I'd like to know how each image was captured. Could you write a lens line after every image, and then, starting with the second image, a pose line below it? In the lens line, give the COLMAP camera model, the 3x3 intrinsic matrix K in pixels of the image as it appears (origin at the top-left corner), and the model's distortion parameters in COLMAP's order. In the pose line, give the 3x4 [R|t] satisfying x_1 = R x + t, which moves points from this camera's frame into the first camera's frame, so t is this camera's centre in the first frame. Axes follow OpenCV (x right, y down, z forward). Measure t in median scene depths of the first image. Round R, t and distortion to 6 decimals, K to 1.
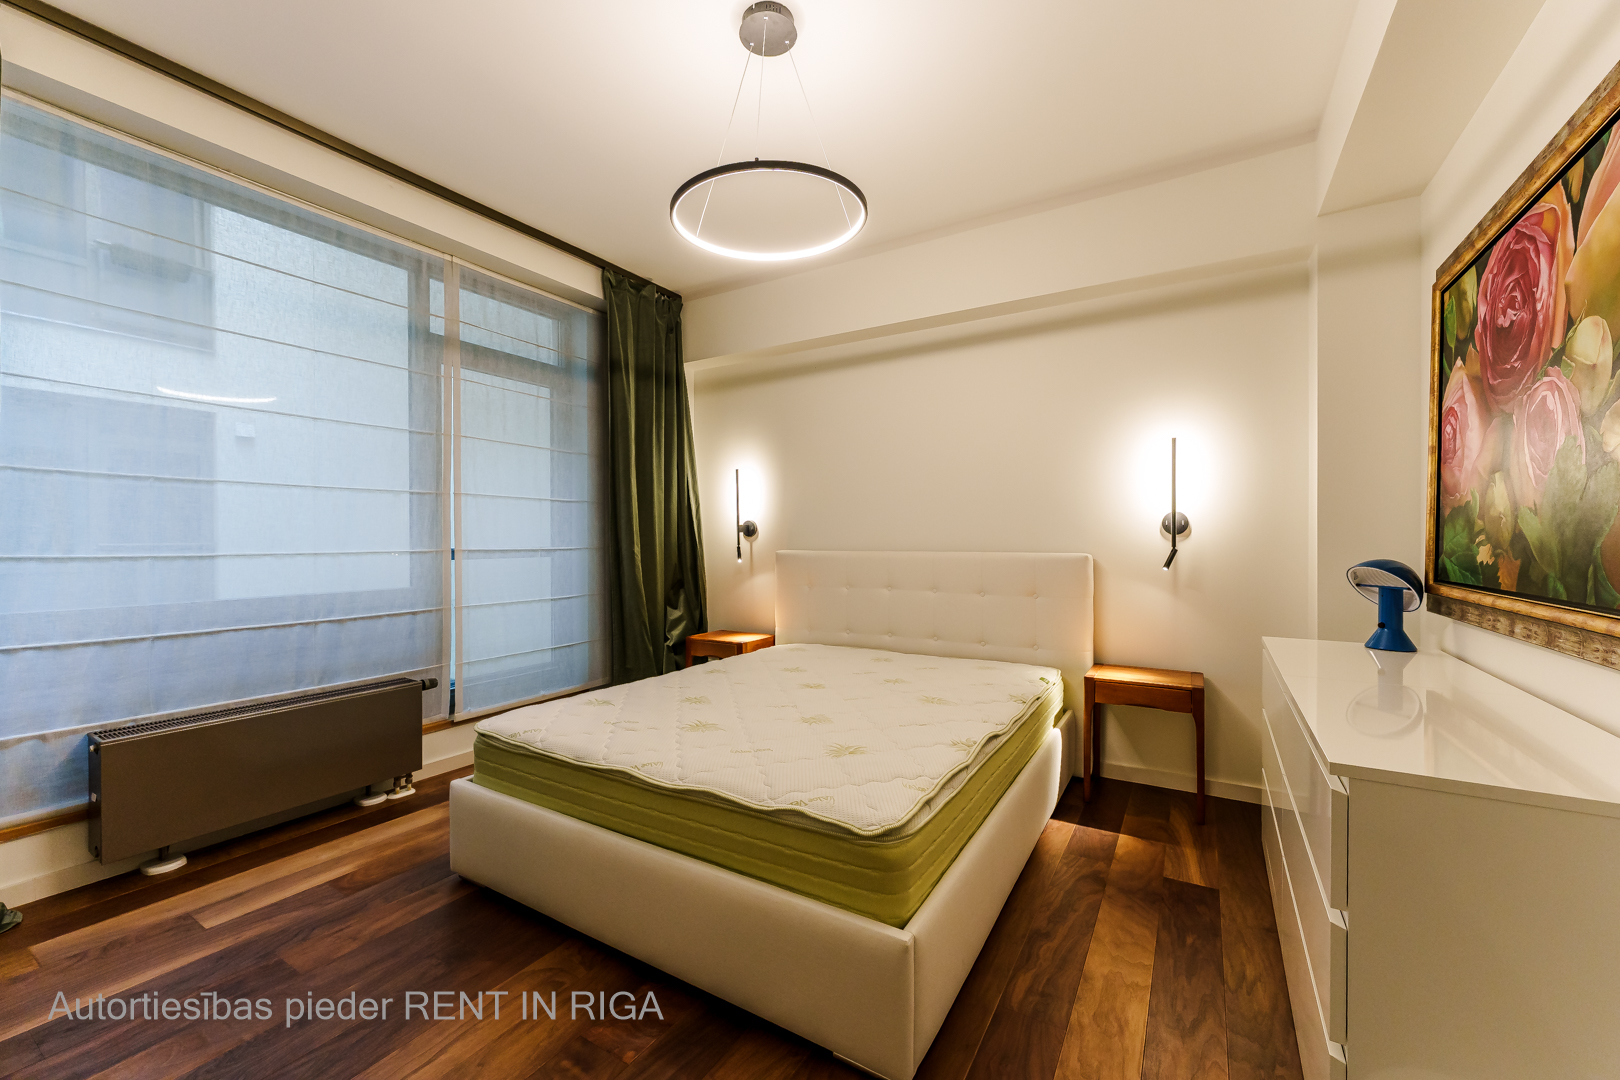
lens RADIAL K [[646.0, 0, 798.2], [0, 646.0, 544.0], [0, 0, 1]] dist [-0.001845, 0.000520]
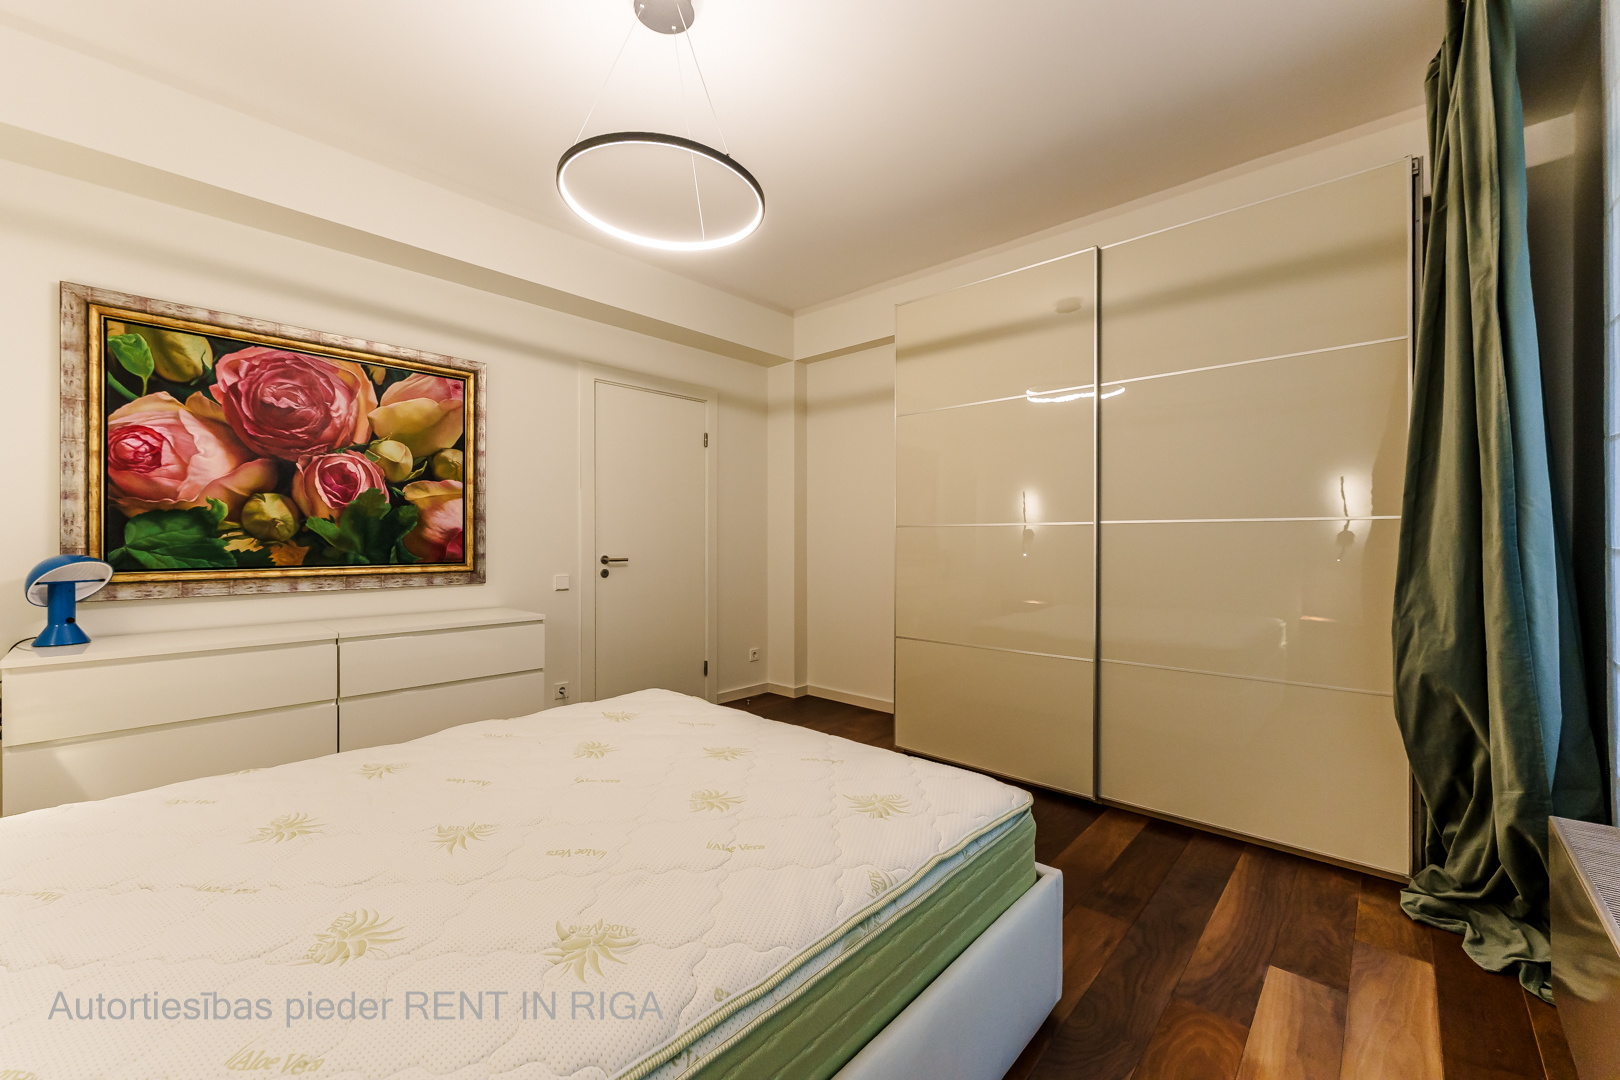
lens RADIAL K [[646.0, 0, 792.5], [0, 646.0, 538.0], [0, 0, 1]] dist [-0.001845, 0.000520]
pose [[-0.981599, 0.004570, 0.190897, -0.450293], [0.005690, 0.999970, 0.005322, -0.001507], [-0.190867, 0.006311, -0.981596, 2.110176]]
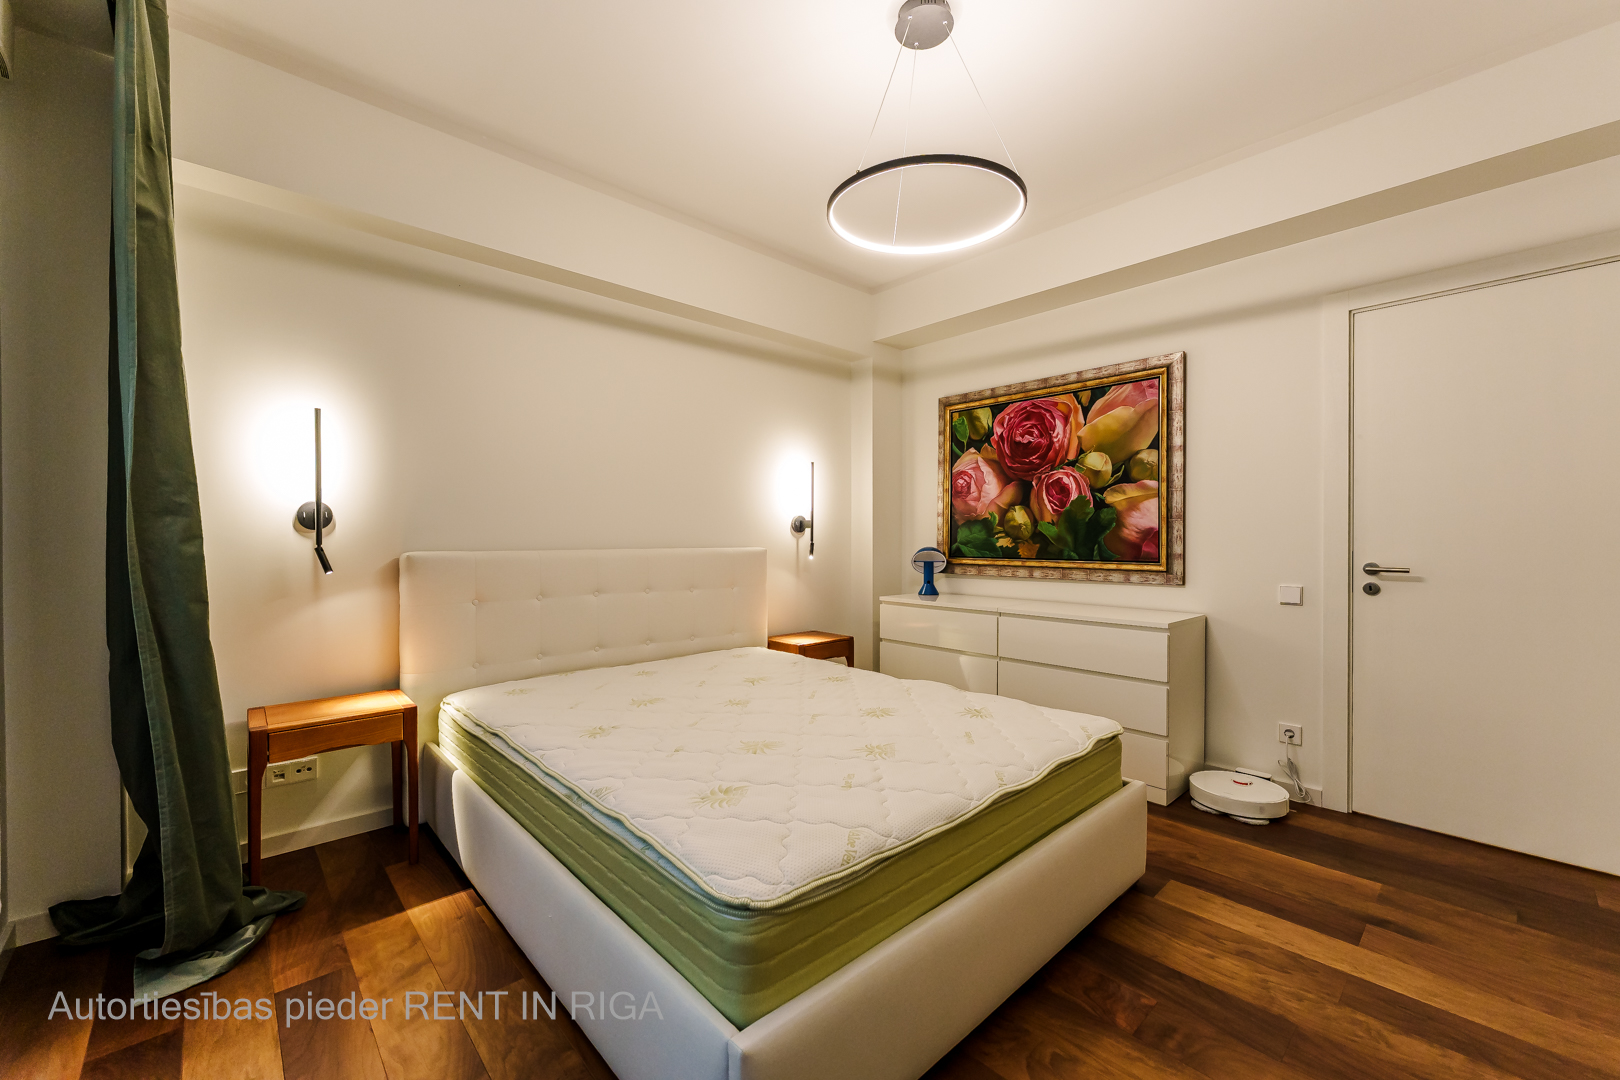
lens RADIAL K [[646.0, 0, 812.8], [0, 646.0, 540.3], [0, 0, 1]] dist [-0.001845, 0.000520]
pose [[0.266120, -0.000770, 0.963940, -1.157590], [0.007284, 0.999973, -0.001213, 0.005826], [-0.963912, 0.007344, 0.266118, 0.989777]]
